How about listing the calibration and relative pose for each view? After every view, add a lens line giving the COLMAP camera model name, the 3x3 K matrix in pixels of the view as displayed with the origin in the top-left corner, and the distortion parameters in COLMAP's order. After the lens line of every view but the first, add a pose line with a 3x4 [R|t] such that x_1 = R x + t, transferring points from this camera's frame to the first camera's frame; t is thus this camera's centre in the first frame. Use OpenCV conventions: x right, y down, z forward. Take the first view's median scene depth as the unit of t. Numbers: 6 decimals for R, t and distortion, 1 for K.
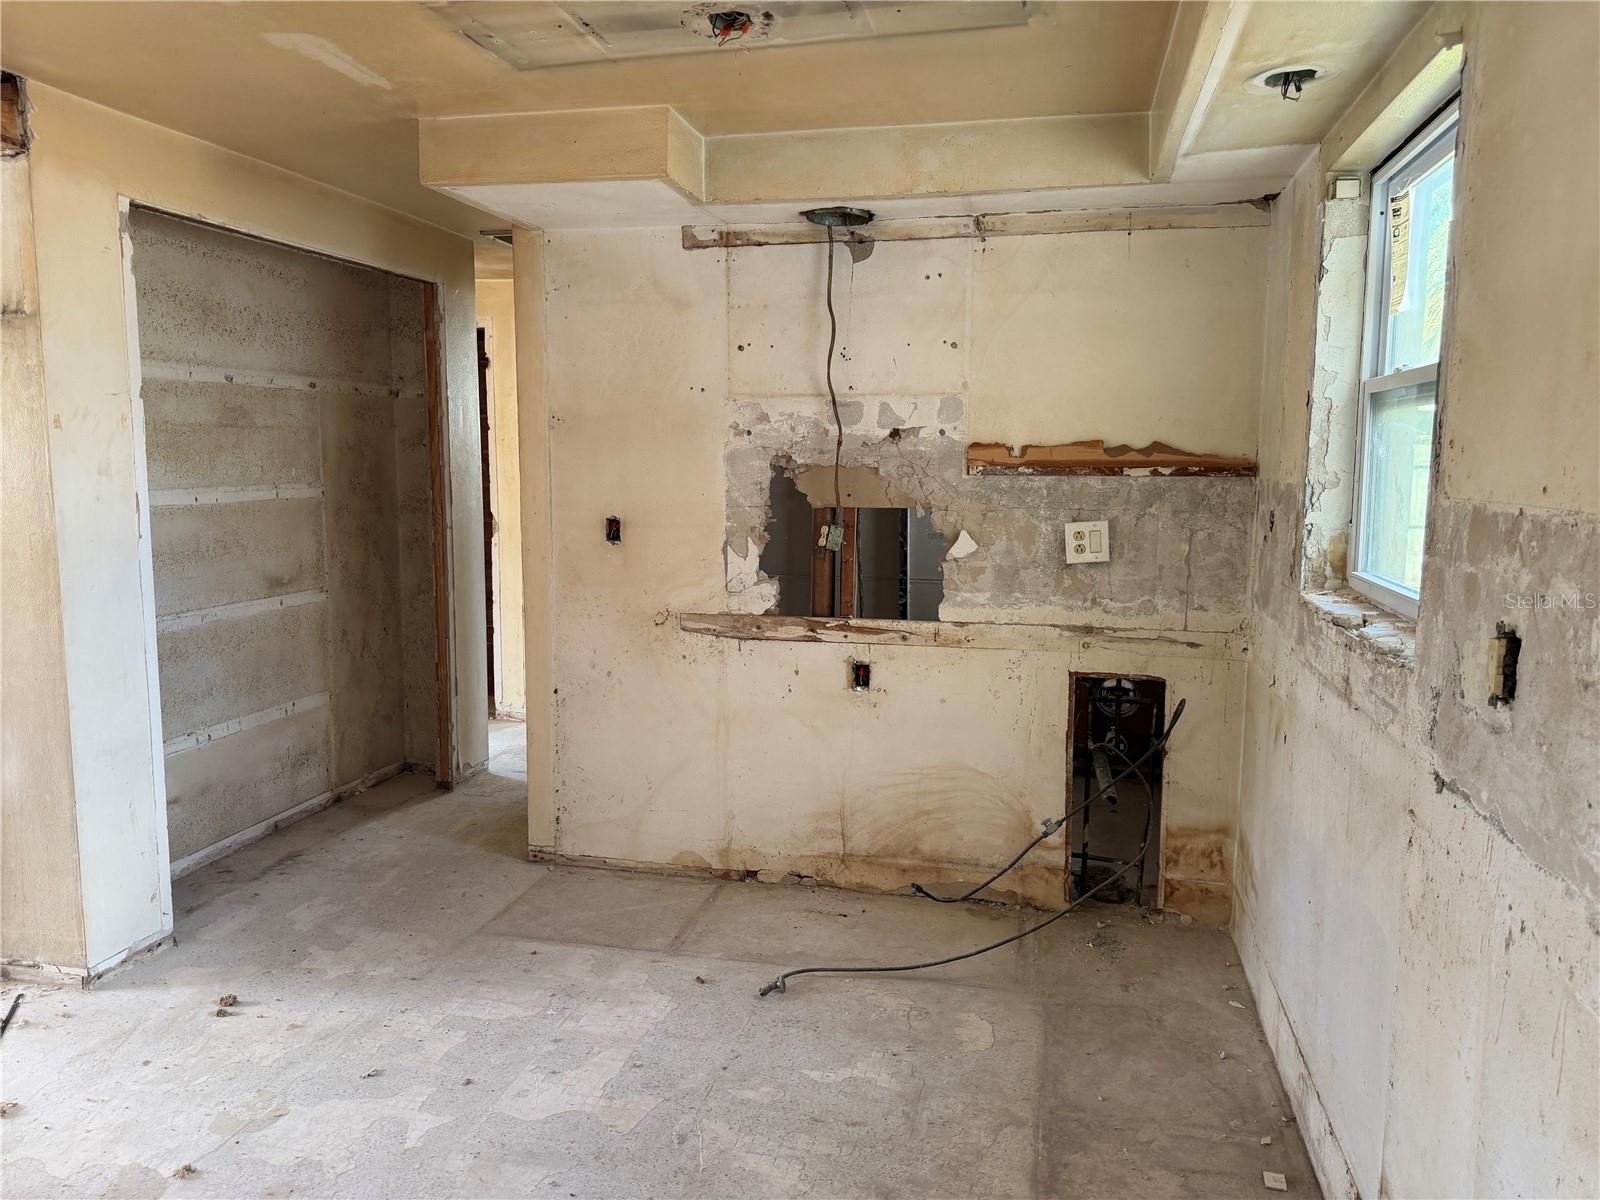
lens RADIAL K [[1126.3, 0, 794.7], [0, 1126.3, 590.2], [0, 0, 1]] dist [0.119175, -0.150170]
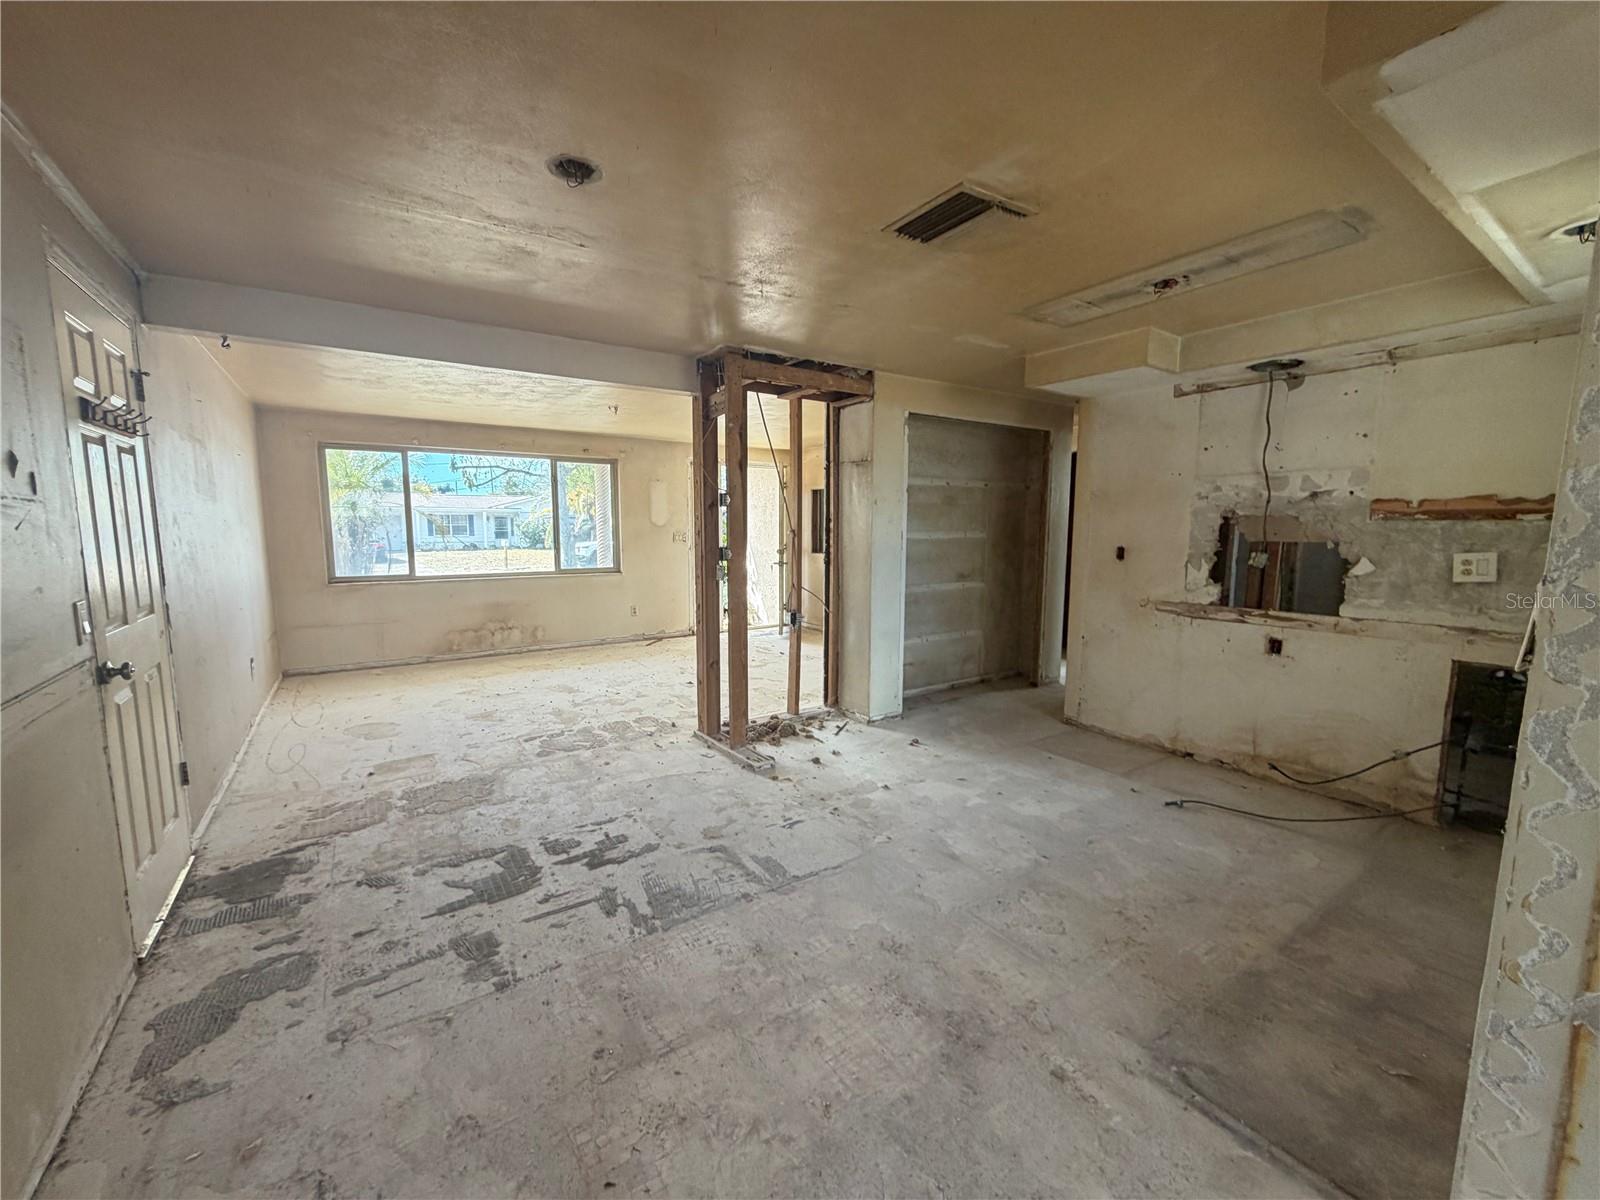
lens RADIAL K [[638.2, 0, 794.5], [0, 638.2, 601.2], [0, 0, 1]] dist [0.000414, 0.000008]
pose [[0.734383, 0.075202, -0.674556, 0.169881], [-0.079116, 0.996553, 0.024966, 0.044267], [0.674109, 0.035033, 0.737801, -0.139632]]
